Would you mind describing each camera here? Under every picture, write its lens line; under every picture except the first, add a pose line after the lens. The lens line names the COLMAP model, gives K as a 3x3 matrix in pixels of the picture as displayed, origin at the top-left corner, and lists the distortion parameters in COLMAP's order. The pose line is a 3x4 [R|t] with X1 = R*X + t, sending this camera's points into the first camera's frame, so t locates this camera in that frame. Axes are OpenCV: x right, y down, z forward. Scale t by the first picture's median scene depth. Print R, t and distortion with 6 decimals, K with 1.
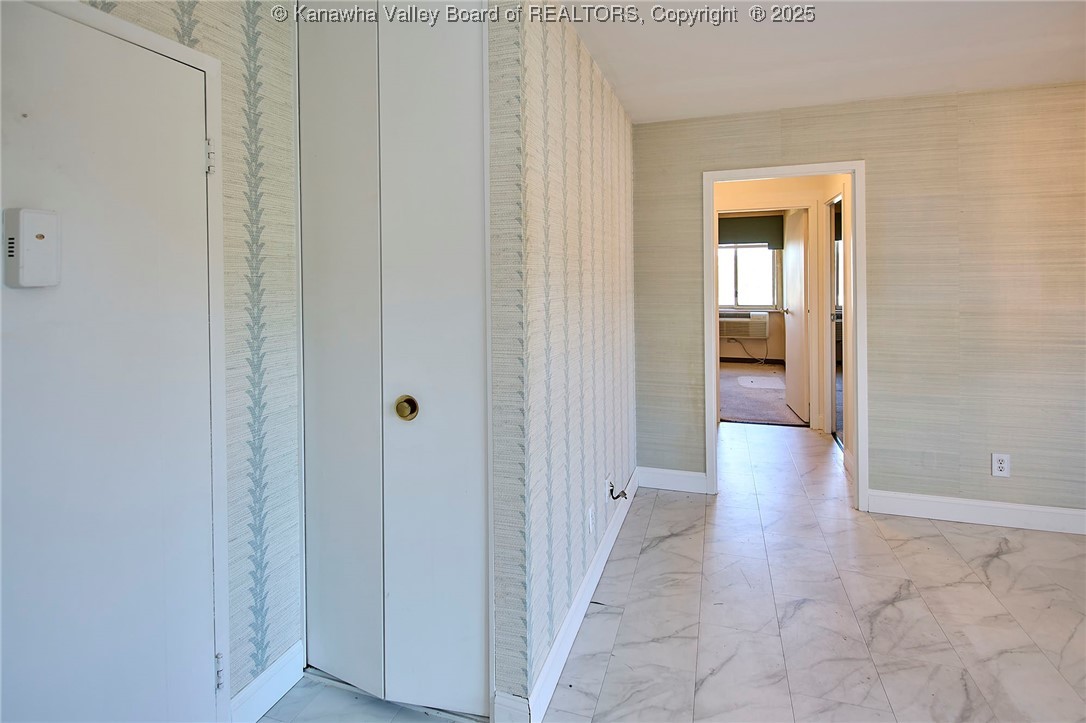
lens RADIAL K [[553.6, 0, 547.9], [0, 553.6, 281.9], [0, 0, 1]] dist [-0.000144, -0.001242]
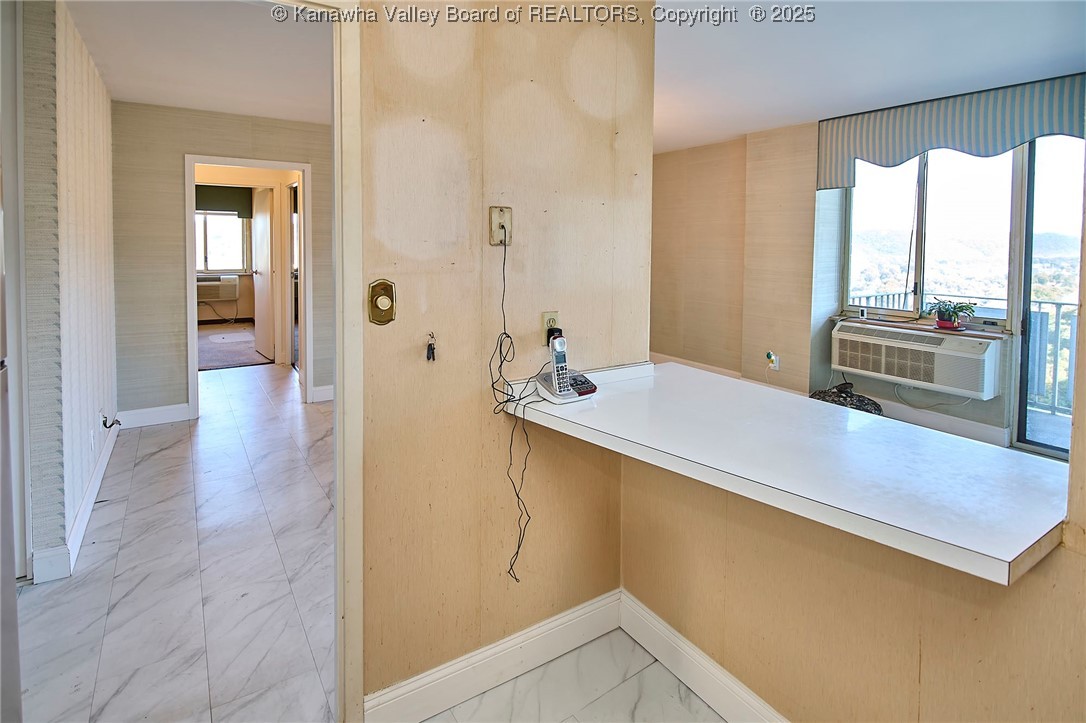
lens RADIAL K [[556.2, 0, 526.4], [0, 556.2, 263.9], [0, 0, 1]] dist [-0.000383, -0.001137]
pose [[0.651020, -0.009822, 0.758997, -0.151312], [-0.010044, 0.999717, 0.021553, 0.006008], [-0.758994, -0.021655, 0.650737, -0.343093]]
